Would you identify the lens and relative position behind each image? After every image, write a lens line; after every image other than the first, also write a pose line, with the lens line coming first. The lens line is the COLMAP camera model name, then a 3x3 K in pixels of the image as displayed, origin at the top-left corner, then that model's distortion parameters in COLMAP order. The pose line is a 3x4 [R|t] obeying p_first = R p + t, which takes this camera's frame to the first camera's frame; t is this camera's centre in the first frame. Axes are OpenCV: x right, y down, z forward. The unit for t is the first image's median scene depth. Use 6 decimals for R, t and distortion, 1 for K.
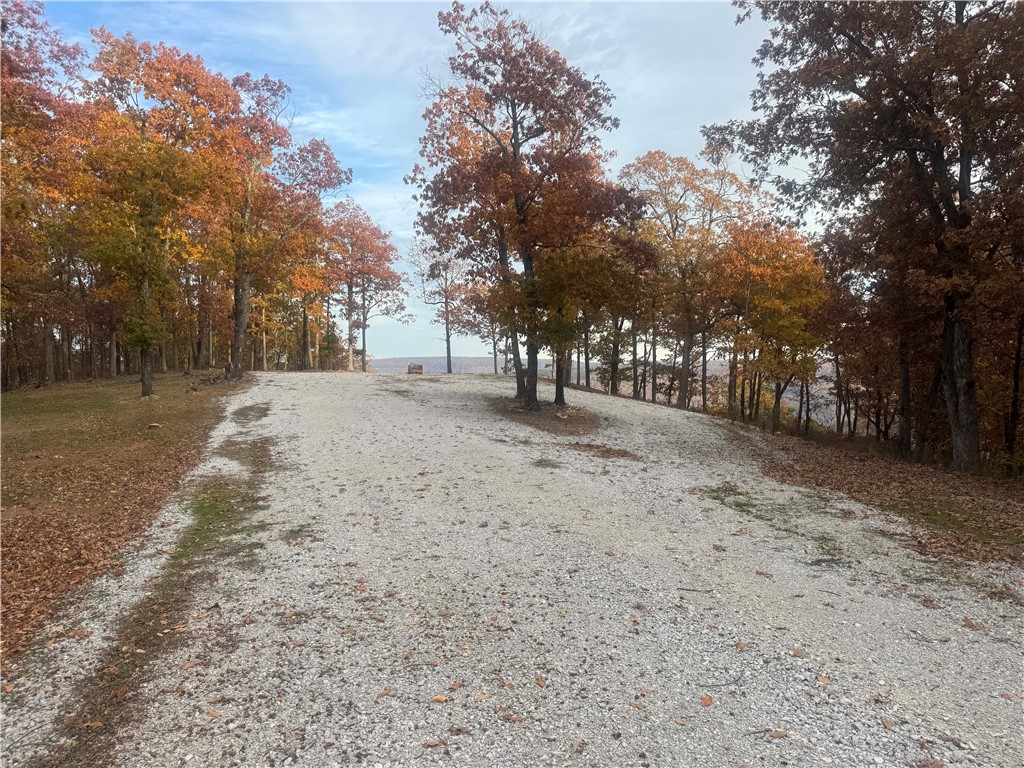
lens RADIAL K [[715.3, 0, 513.0], [0, 715.3, 382.8], [0, 0, 1]] dist [-0.000697, -0.000035]
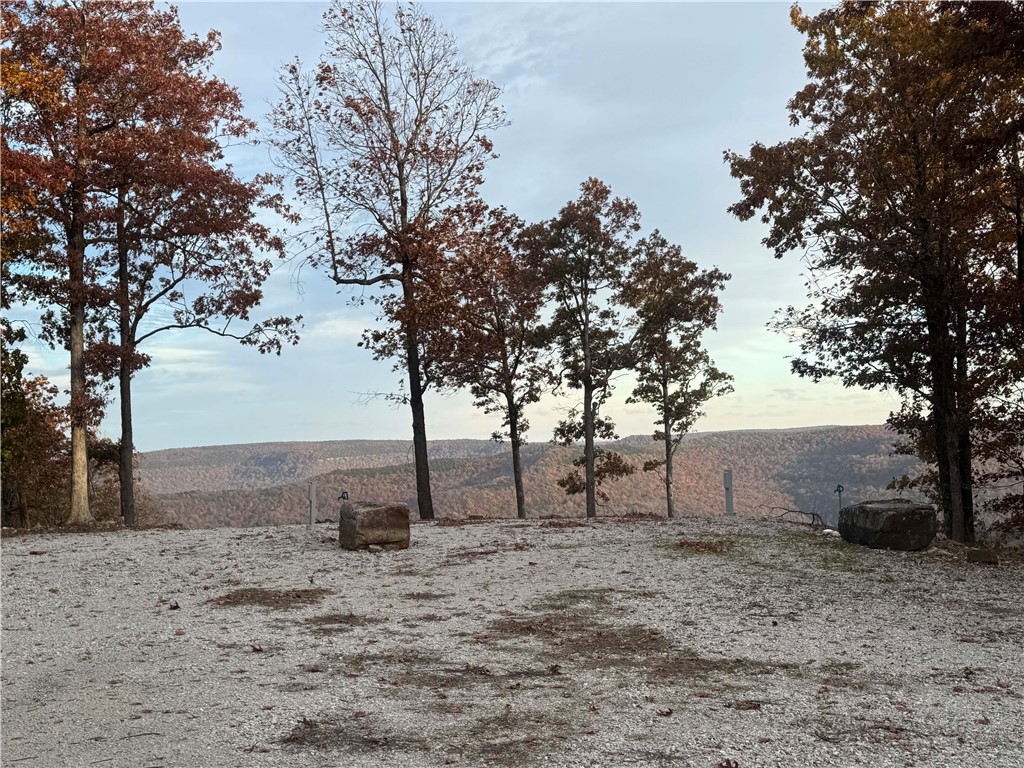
lens RADIAL K [[1291.1, 0, 511.1], [0, 1291.1, 385.1], [0, 0, 1]] dist [0.000708, 0.000000]
pose [[0.995649, -0.030064, 0.088198, -0.098101], [0.035594, 0.997453, -0.061815, -0.032442], [-0.086115, 0.064686, 0.994183, 0.461807]]
